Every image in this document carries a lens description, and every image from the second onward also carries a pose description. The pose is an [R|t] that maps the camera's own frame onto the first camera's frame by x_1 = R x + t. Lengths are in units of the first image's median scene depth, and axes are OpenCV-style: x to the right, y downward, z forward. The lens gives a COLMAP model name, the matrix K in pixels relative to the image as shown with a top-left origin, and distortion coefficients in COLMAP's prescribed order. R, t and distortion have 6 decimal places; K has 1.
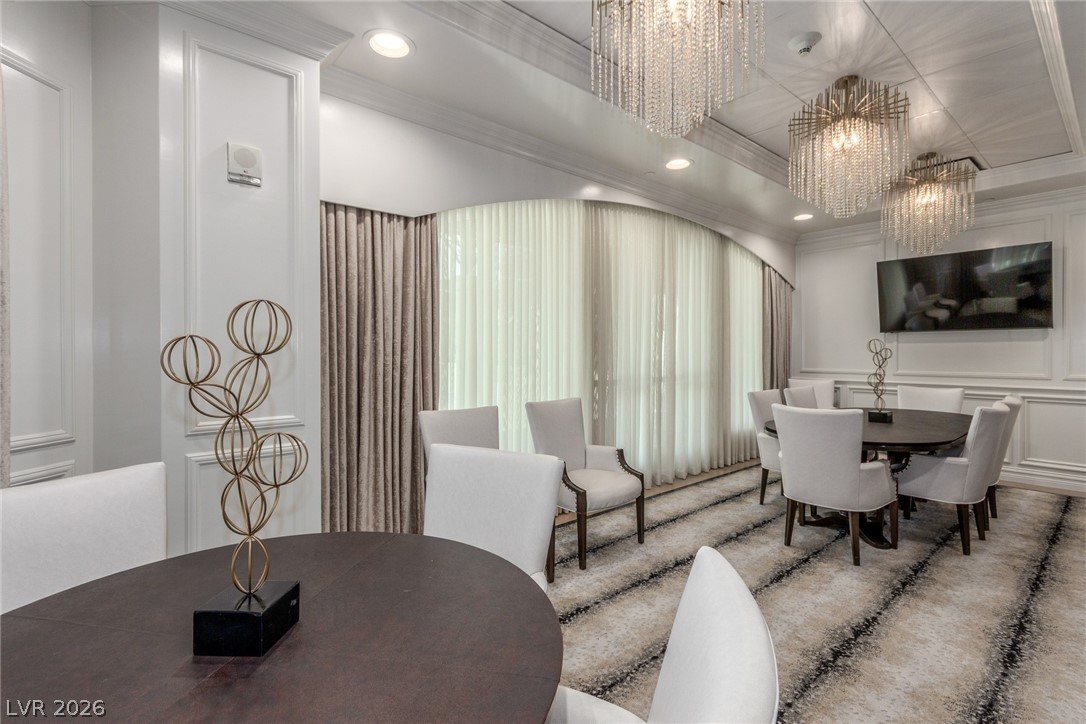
lens RADIAL K [[512.4, 0, 548.8], [0, 512.4, 355.3], [0, 0, 1]] dist [-0.000573, -0.000078]
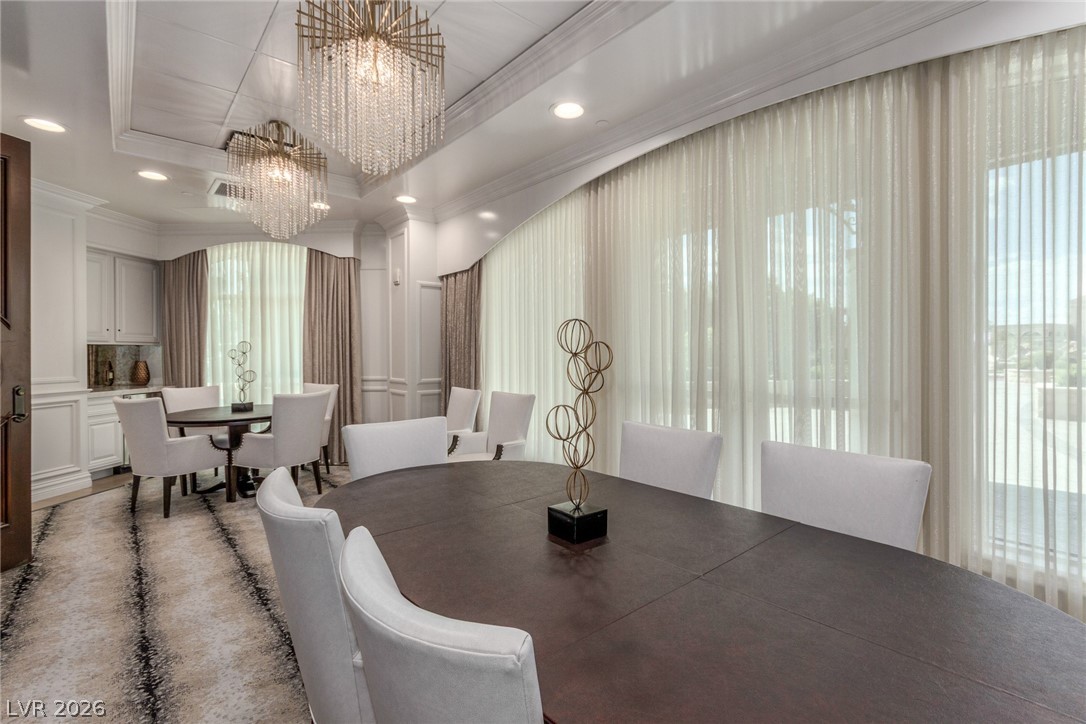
lens RADIAL K [[512.4, 0, 548.8], [0, 512.4, 355.3], [0, 0, 1]] dist [-0.000573, -0.000078]
pose [[-0.025492, 0.003556, -0.999669, 1.468985], [-0.007863, 0.999962, 0.003758, -0.005200], [0.999644, 0.007956, -0.025463, 1.411916]]
